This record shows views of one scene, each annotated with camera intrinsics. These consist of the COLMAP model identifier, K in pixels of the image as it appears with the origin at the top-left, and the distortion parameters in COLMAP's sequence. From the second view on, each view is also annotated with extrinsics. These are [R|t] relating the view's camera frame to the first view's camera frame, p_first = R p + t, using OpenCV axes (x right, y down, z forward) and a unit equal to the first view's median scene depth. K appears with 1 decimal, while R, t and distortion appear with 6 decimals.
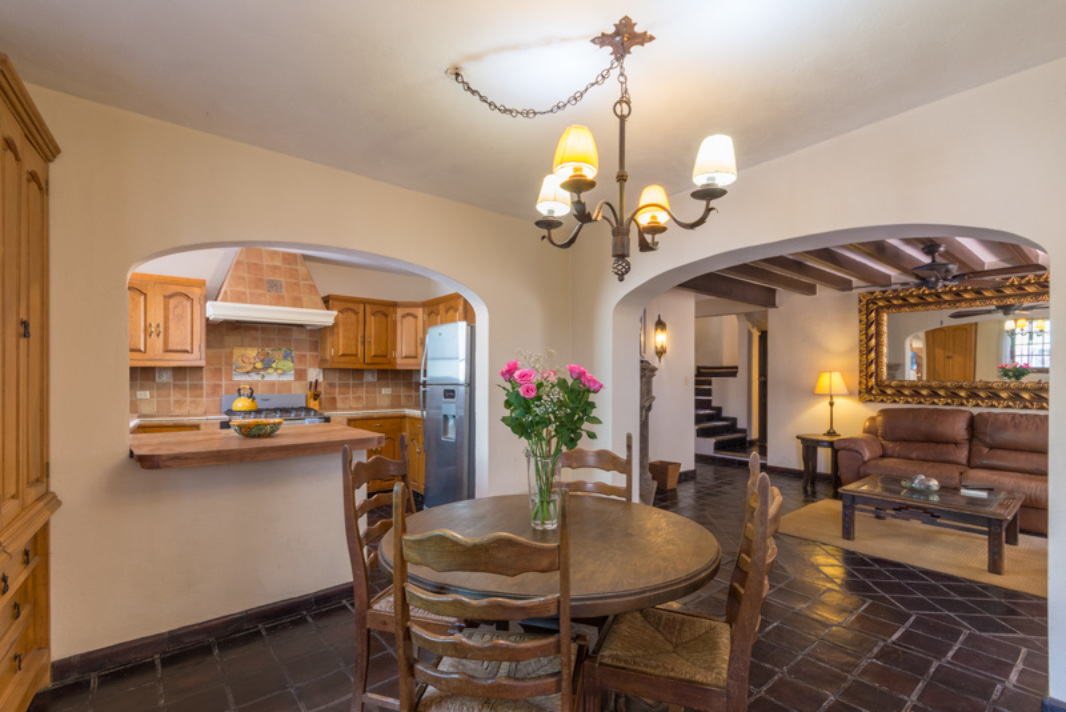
lens RADIAL K [[453.9, 0, 534.7], [0, 453.9, 369.5], [0, 0, 1]] dist [-0.001710, -0.000217]
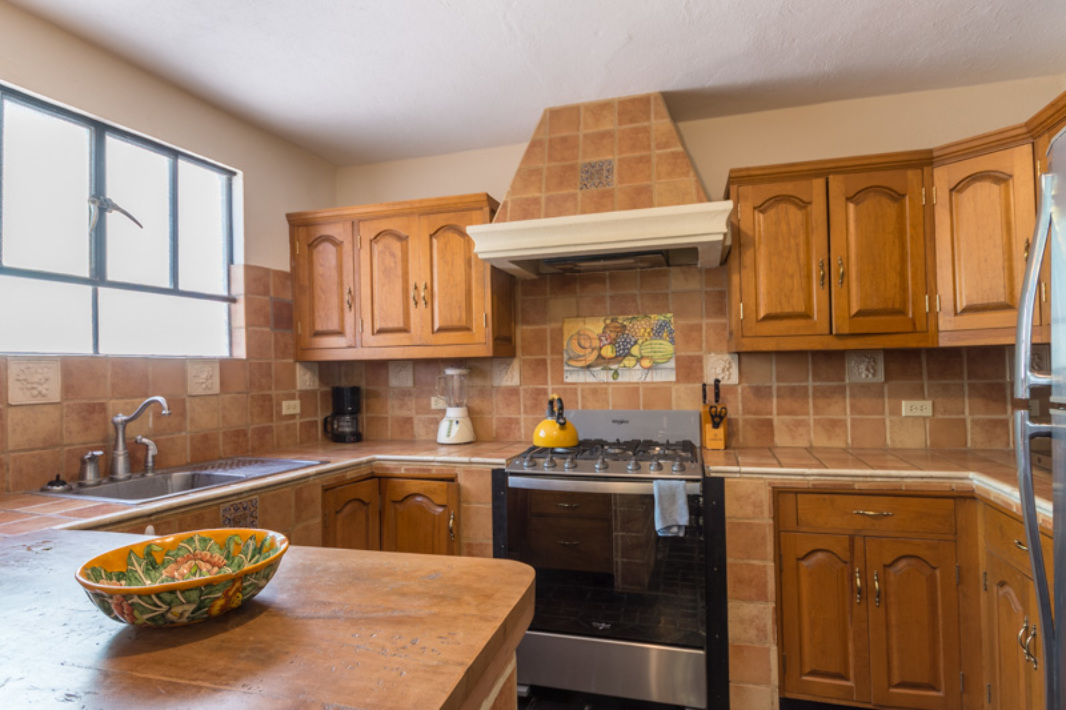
lens RADIAL K [[559.7, 0, 534.0], [0, 559.7, 359.3], [0, 0, 1]] dist [0.003489, 0.000992]
pose [[0.544104, -0.030593, -0.838460, -0.129229], [0.030651, 0.999393, -0.016575, 0.006548], [0.838458, -0.016682, 0.544711, 0.568071]]
